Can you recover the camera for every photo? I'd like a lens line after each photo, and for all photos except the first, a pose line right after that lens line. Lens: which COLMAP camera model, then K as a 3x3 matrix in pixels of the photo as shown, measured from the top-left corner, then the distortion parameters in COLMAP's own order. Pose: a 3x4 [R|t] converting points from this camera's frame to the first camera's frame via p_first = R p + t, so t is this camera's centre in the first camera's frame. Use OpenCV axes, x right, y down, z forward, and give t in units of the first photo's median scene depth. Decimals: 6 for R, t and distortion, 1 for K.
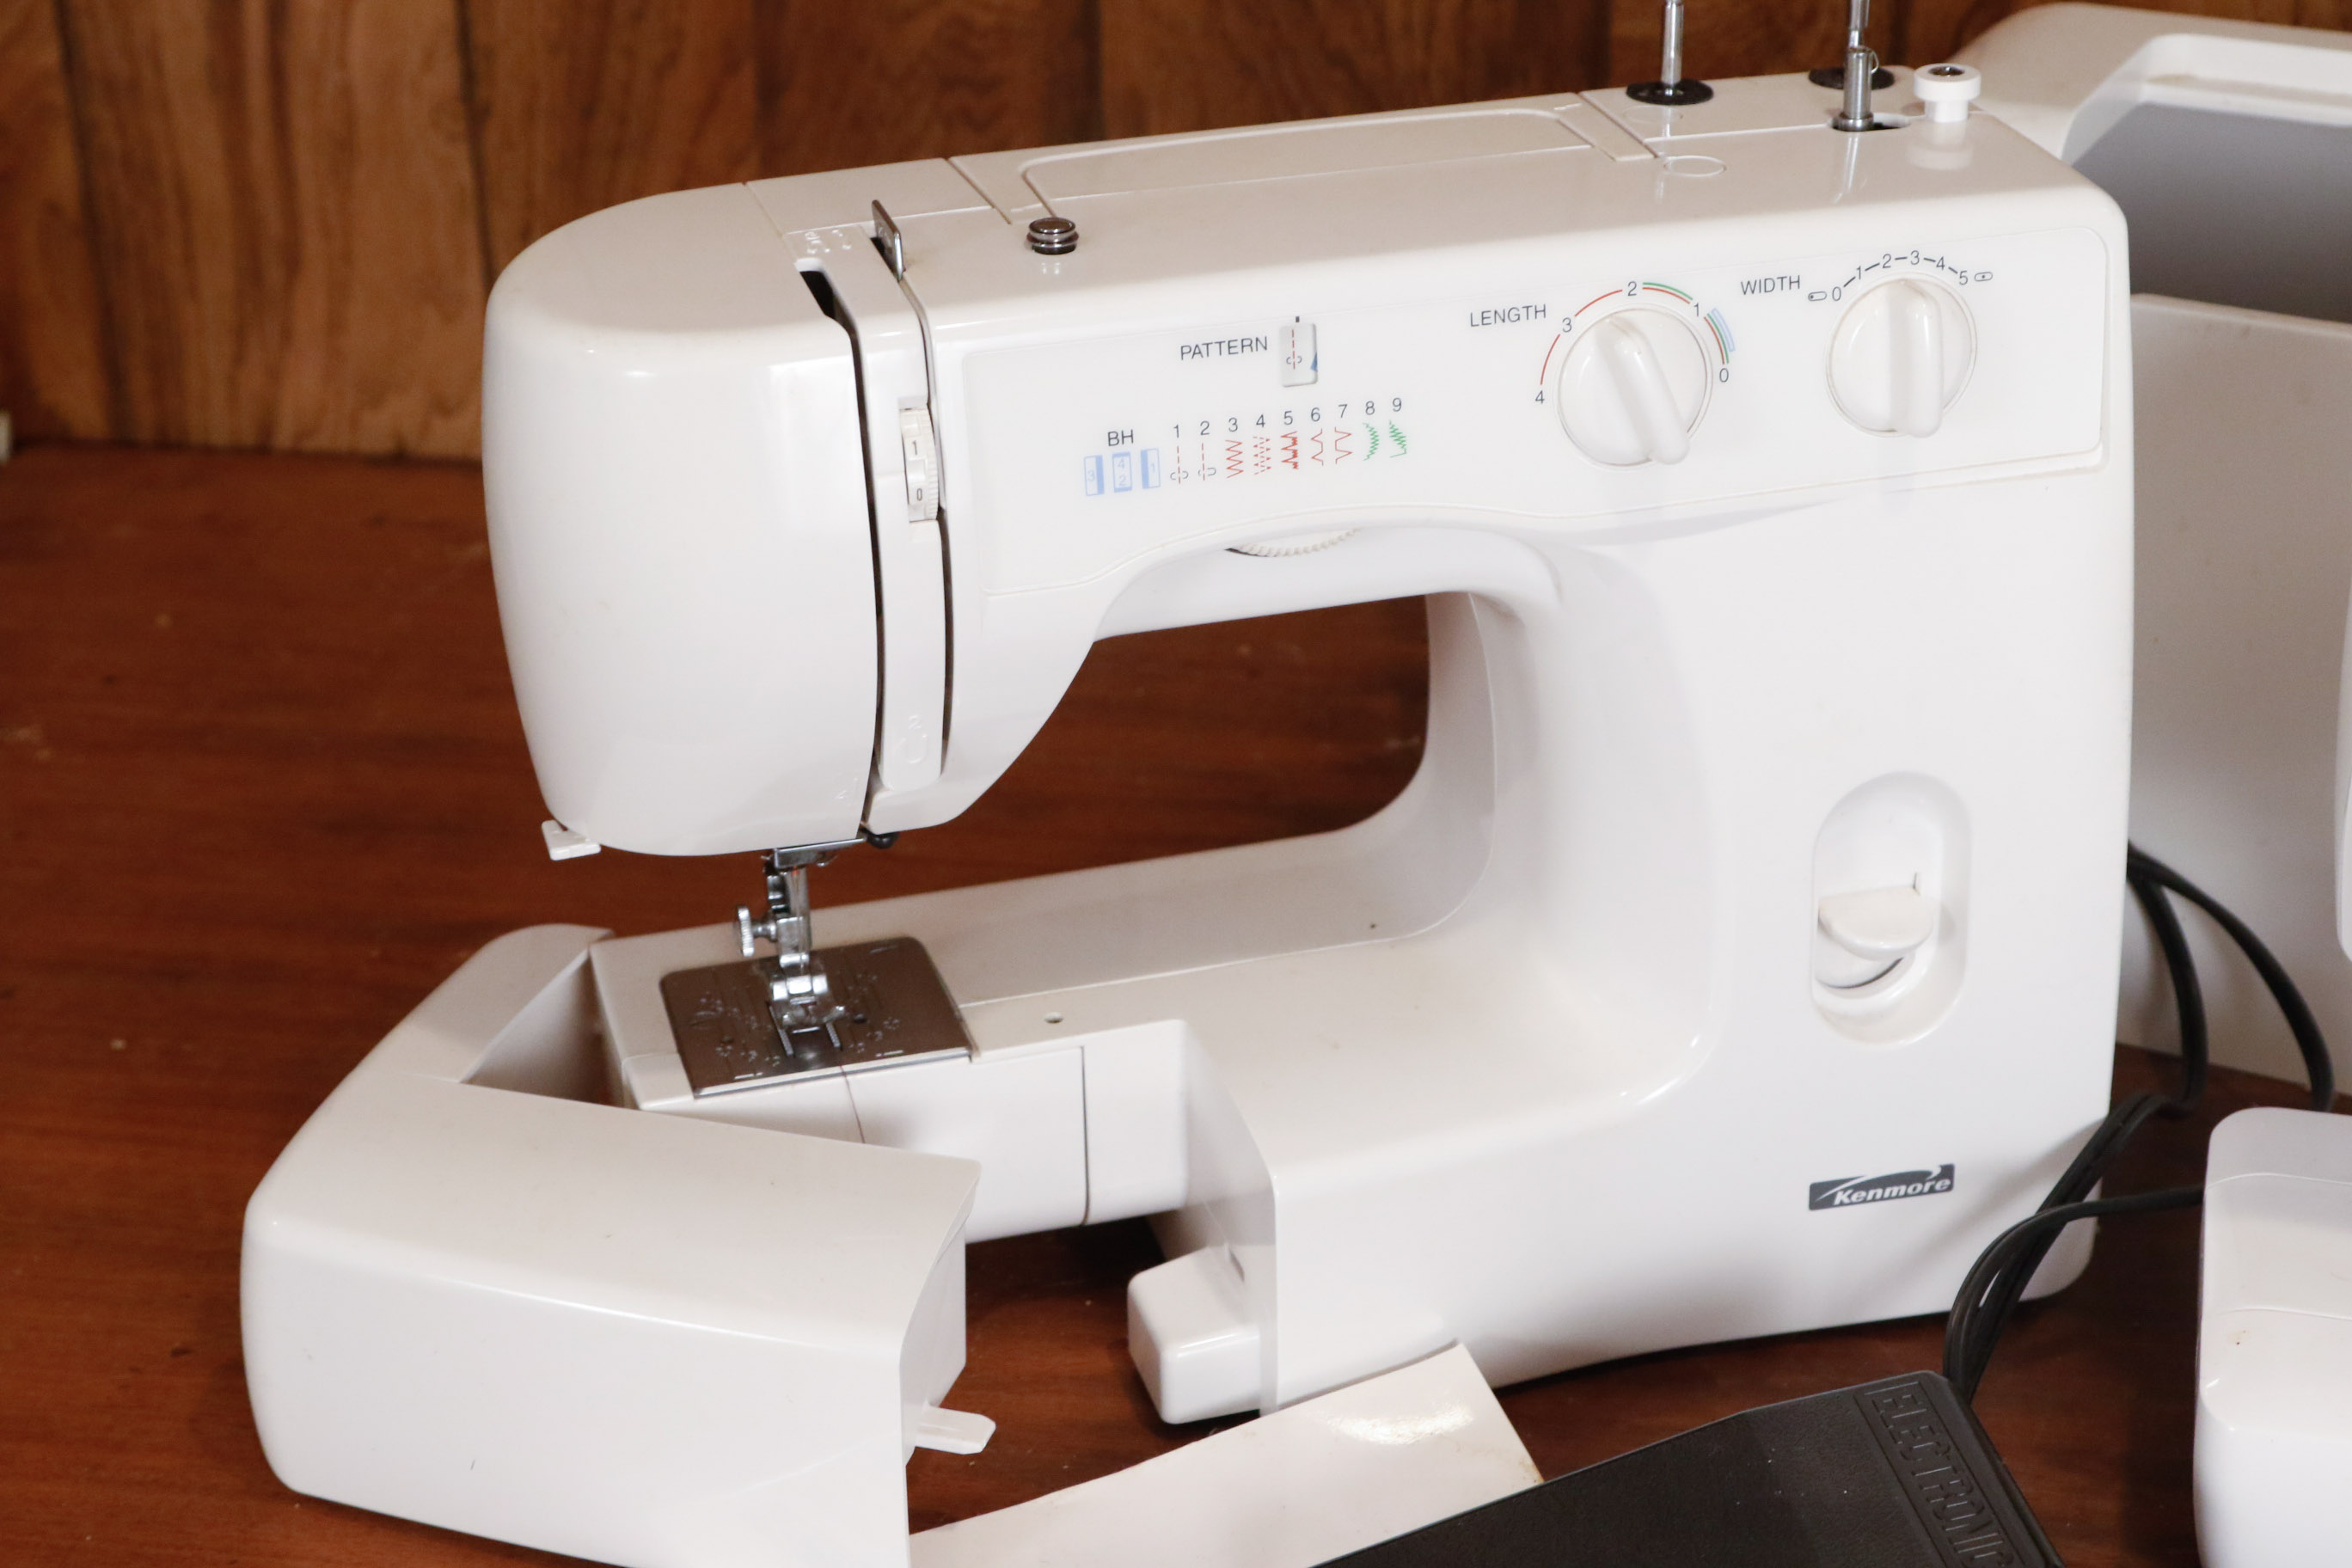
lens RADIAL K [[3750.4, 0, 1188.6], [0, 3750.4, 777.4], [0, 0, 1]] dist [-0.020369, 0.000000]
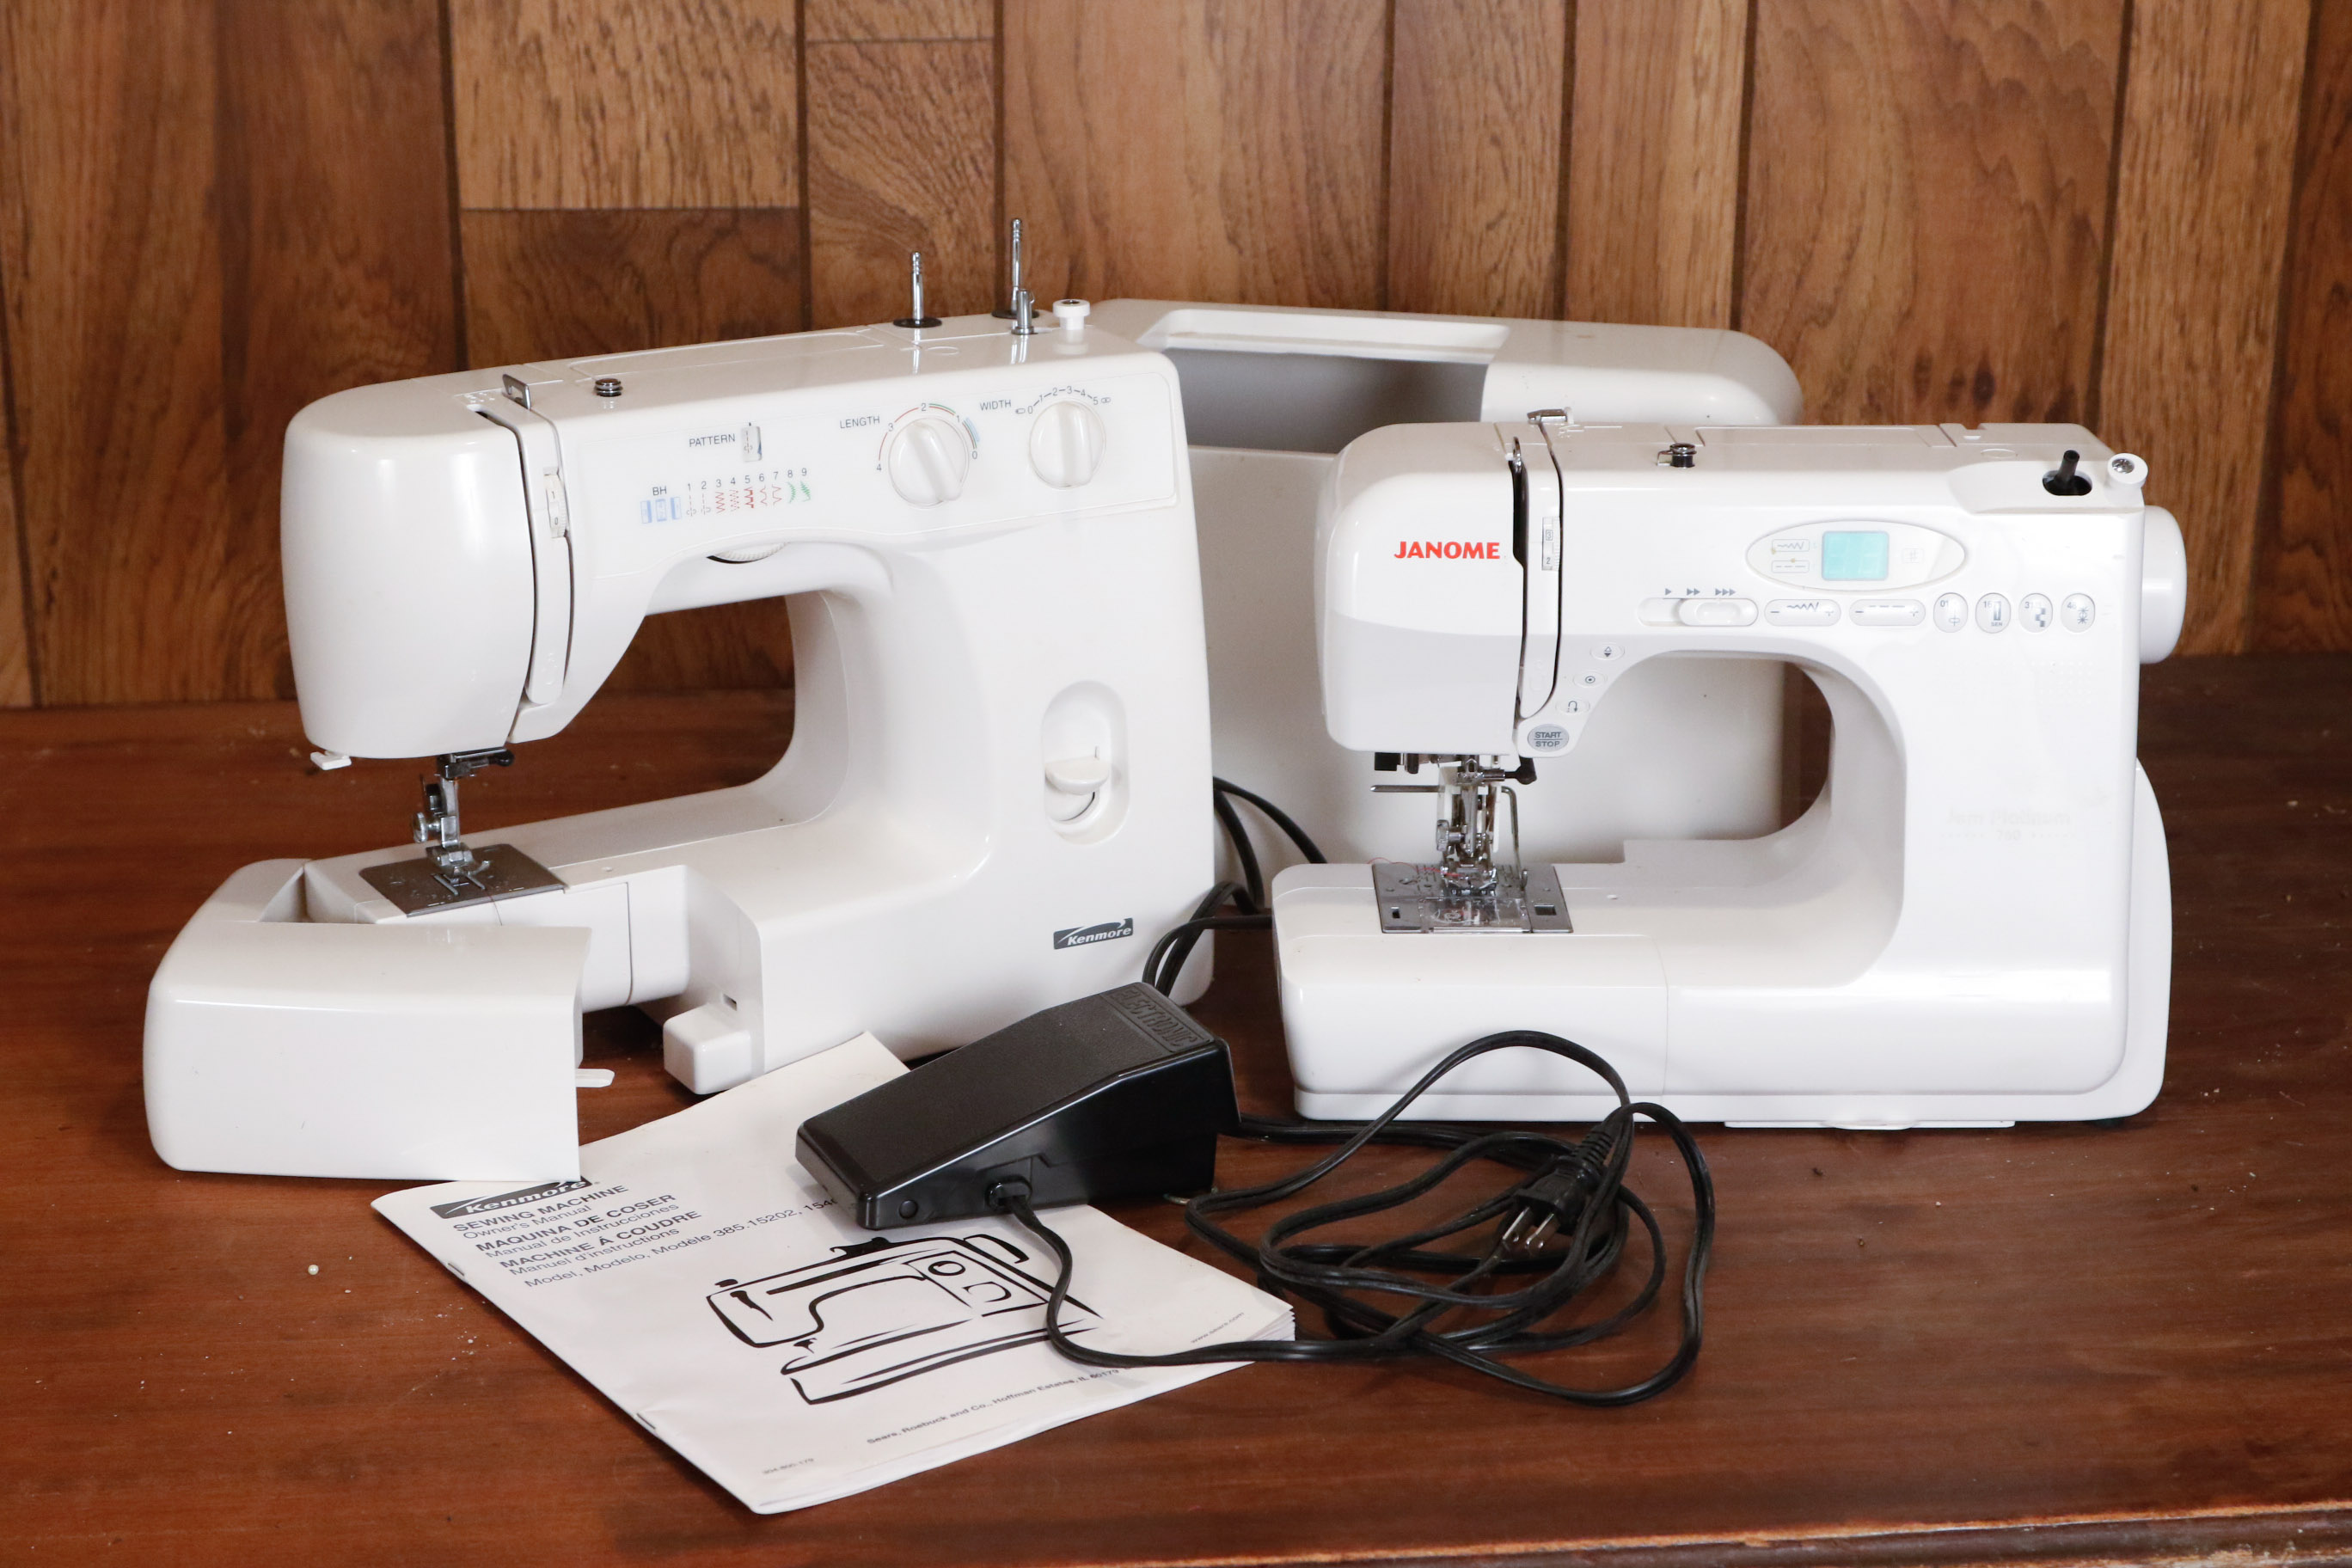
lens RADIAL K [[3750.4, 0, 1180.9], [0, 3750.4, 802.5], [0, 0, 1]] dist [-0.020369, 0.000000]
pose [[0.960879, -0.063172, 0.269667, -0.249282], [0.102822, 0.985423, -0.135534, 0.299727], [-0.257174, 0.157960, 0.953368, -0.699588]]
